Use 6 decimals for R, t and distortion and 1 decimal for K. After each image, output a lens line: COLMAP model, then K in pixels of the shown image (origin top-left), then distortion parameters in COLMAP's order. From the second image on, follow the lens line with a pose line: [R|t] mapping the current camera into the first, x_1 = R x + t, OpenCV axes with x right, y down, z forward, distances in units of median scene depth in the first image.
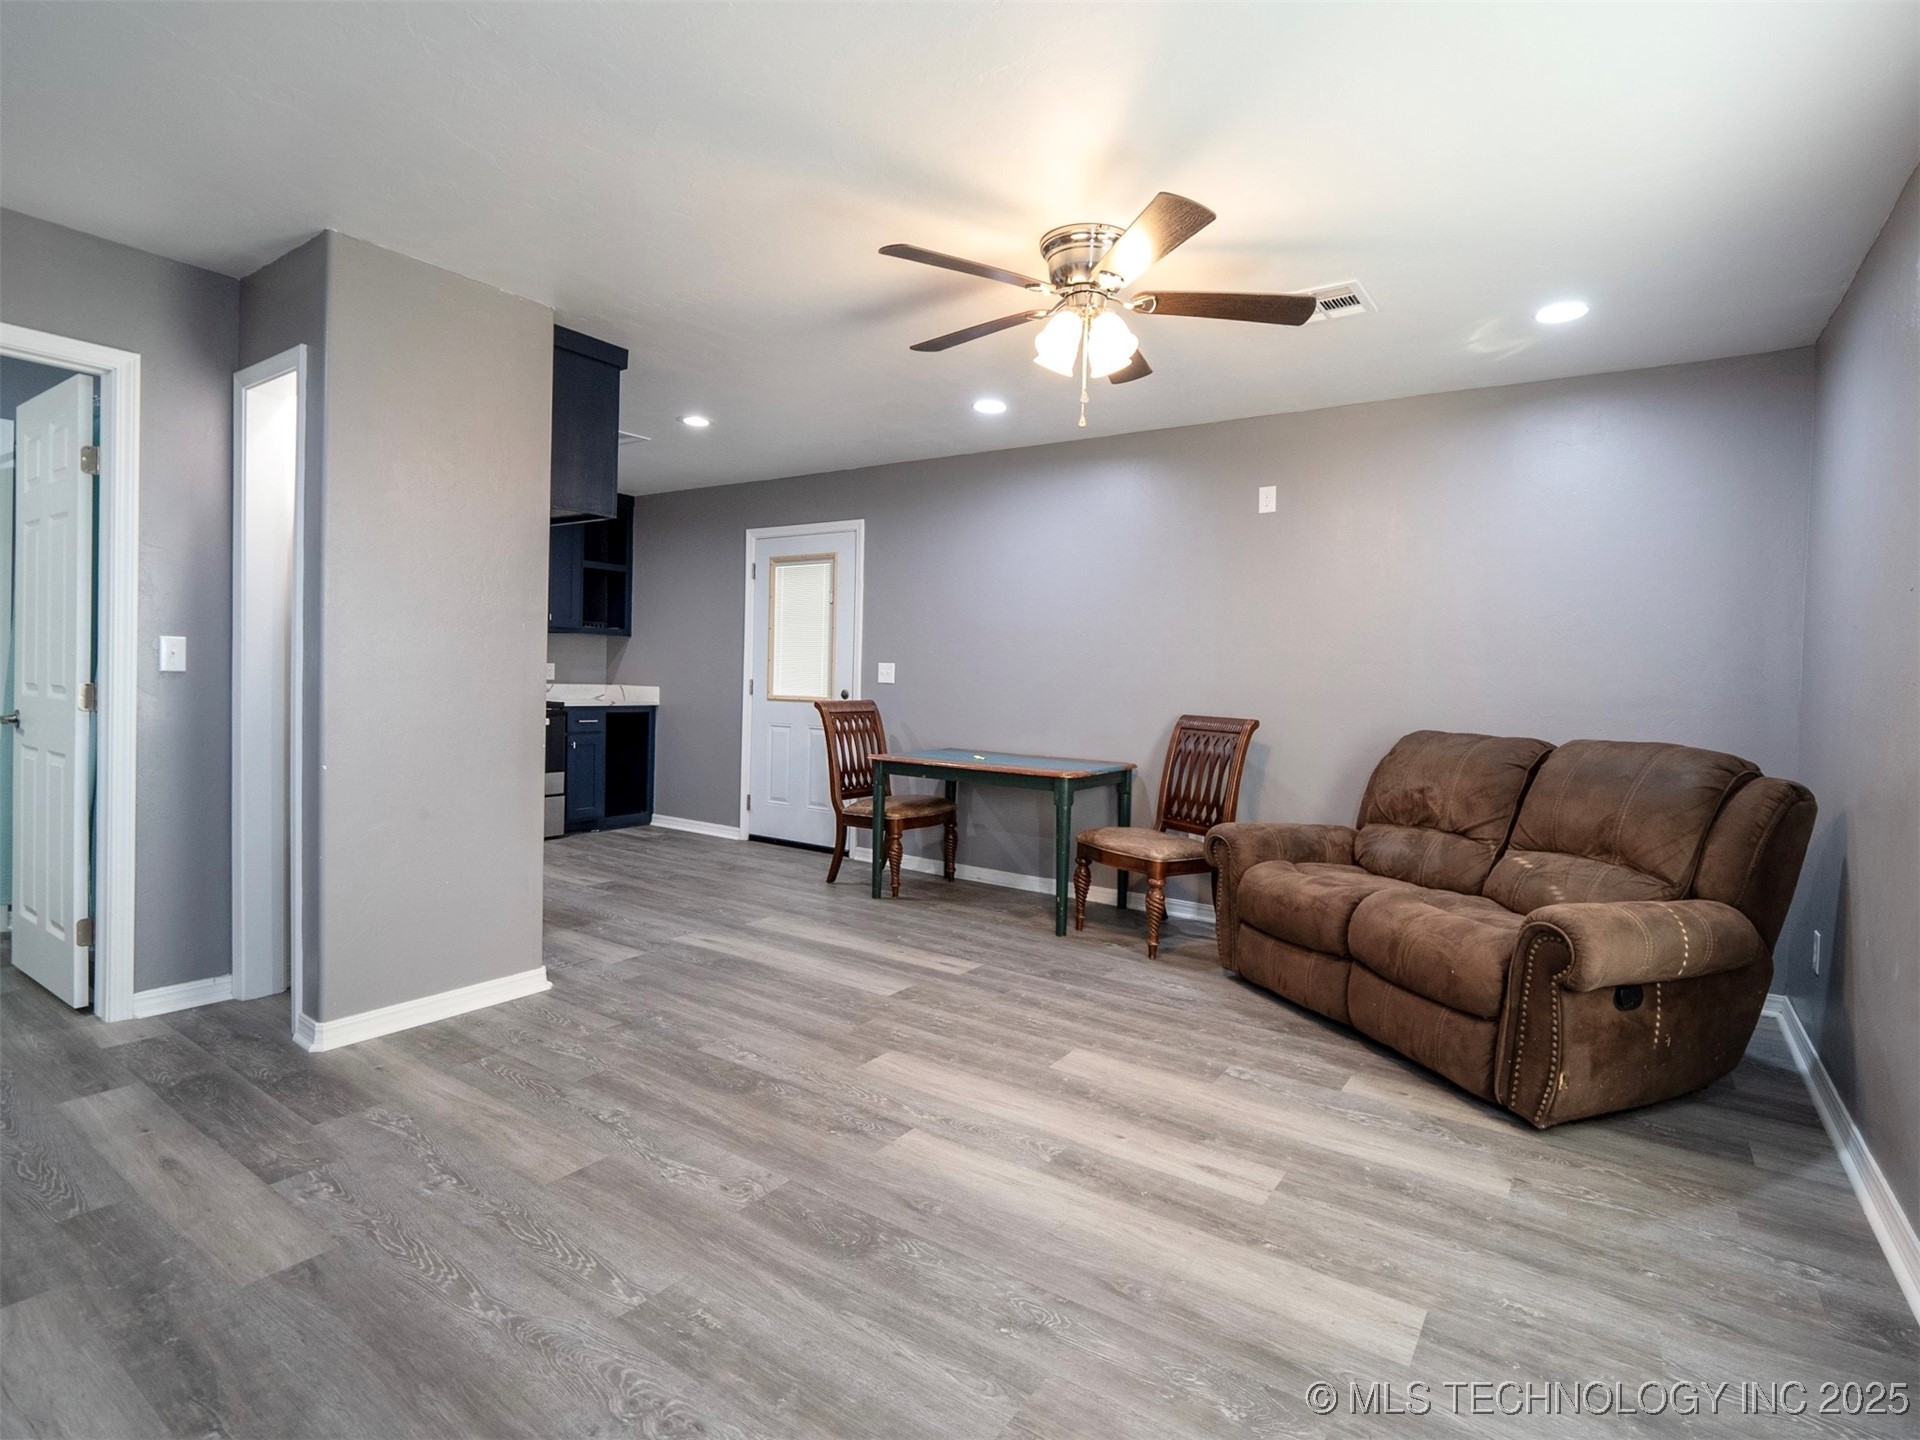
lens RADIAL K [[966.4, 0, 991.3], [0, 966.4, 704.5], [0, 0, 1]] dist [-0.000191, -0.008602]
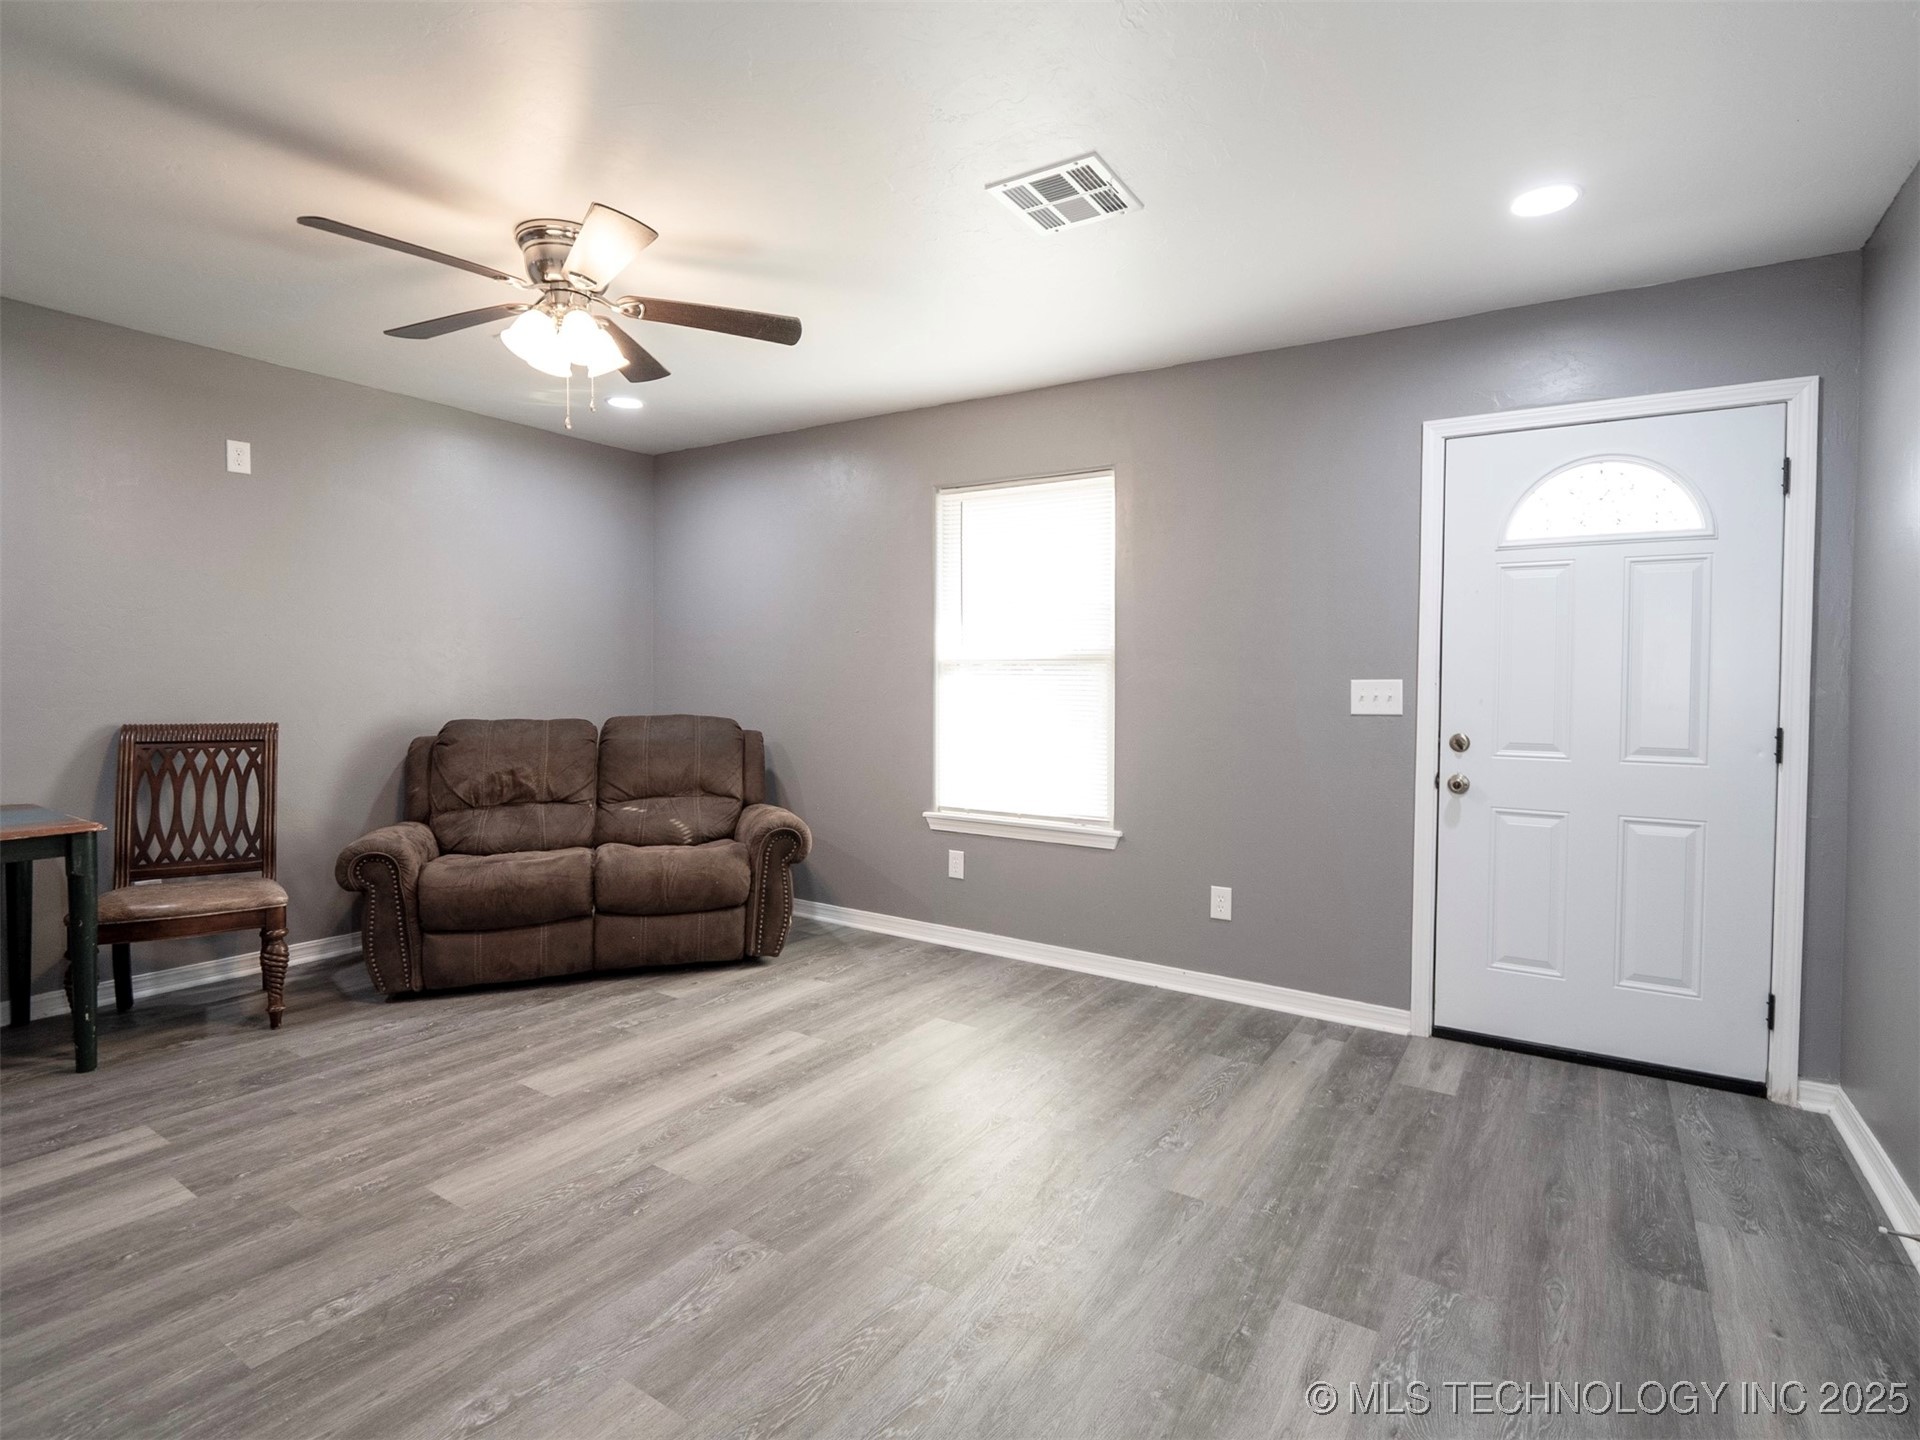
lens RADIAL K [[966.4, 0, 991.3], [0, 966.4, 704.5], [0, 0, 1]] dist [-0.000191, -0.008602]
pose [[-0.044268, -0.054527, 0.997530, -0.815510], [0.015398, 0.998353, 0.055256, -0.050682], [-0.998901, 0.017806, -0.043356, 0.557503]]
